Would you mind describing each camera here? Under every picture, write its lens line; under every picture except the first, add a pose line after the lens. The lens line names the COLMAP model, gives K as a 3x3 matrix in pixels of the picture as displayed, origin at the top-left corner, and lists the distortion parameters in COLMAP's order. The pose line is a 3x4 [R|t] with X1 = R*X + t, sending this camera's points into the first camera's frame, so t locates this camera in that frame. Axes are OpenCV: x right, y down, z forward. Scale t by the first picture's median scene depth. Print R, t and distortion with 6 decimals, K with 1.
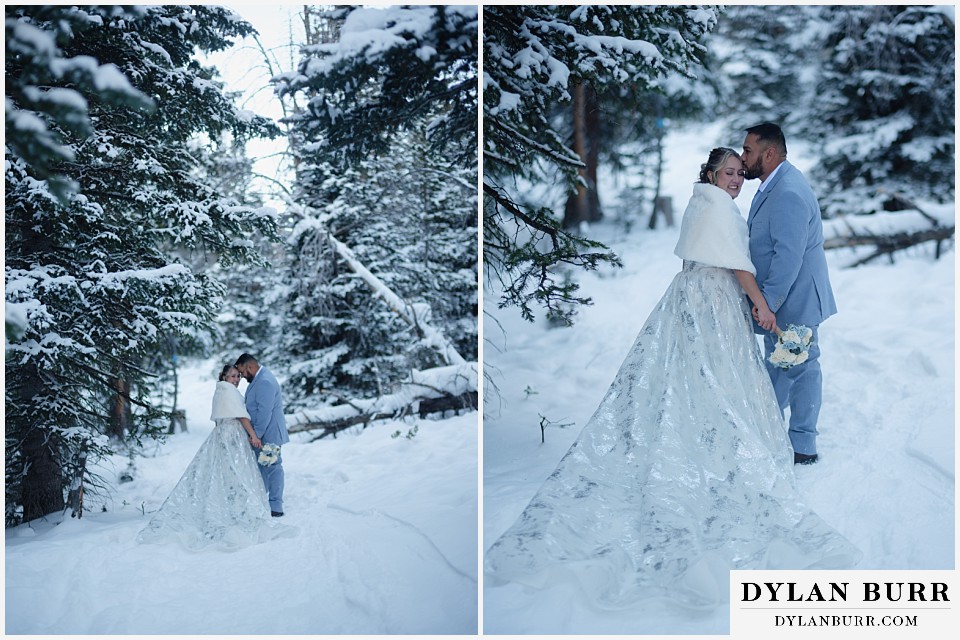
lens RADIAL K [[1413.5, 0, 479.7], [0, 1413.5, 321.2], [0, 0, 1]] dist [0.024061, 0.000000]
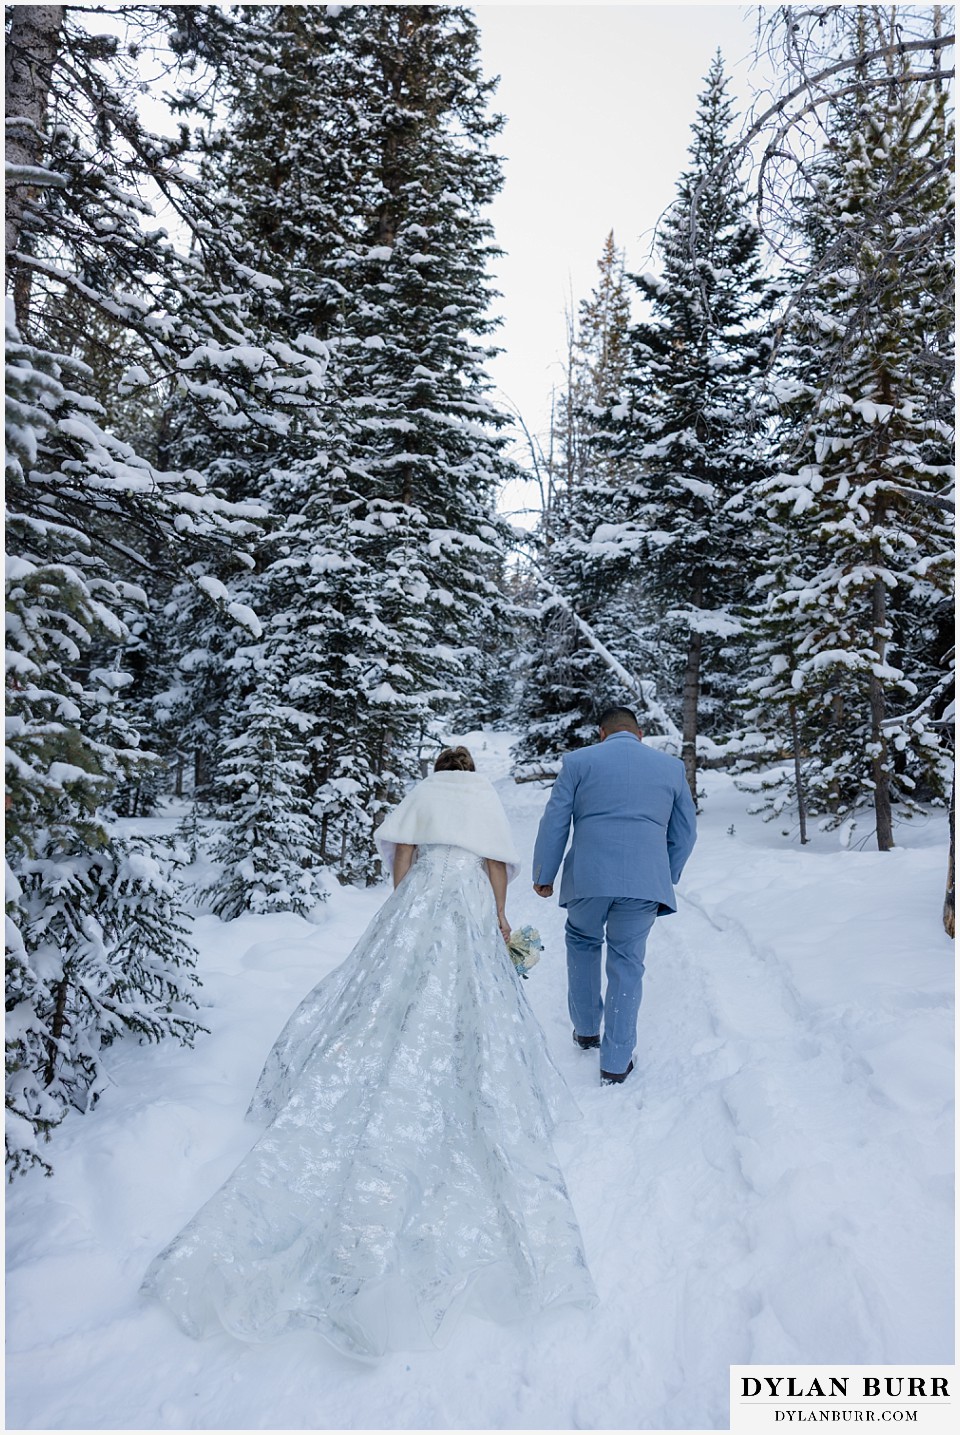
lens RADIAL K [[1695.9, 0, 478.5], [0, 1695.9, 718.8], [0, 0, 1]] dist [0.156734, 0.000000]
pose [[0.984451, 0.086231, -0.153037, 0.033315], [-0.083473, 0.996212, 0.024367, -0.003655], [0.154558, -0.011213, 0.987920, -0.347349]]
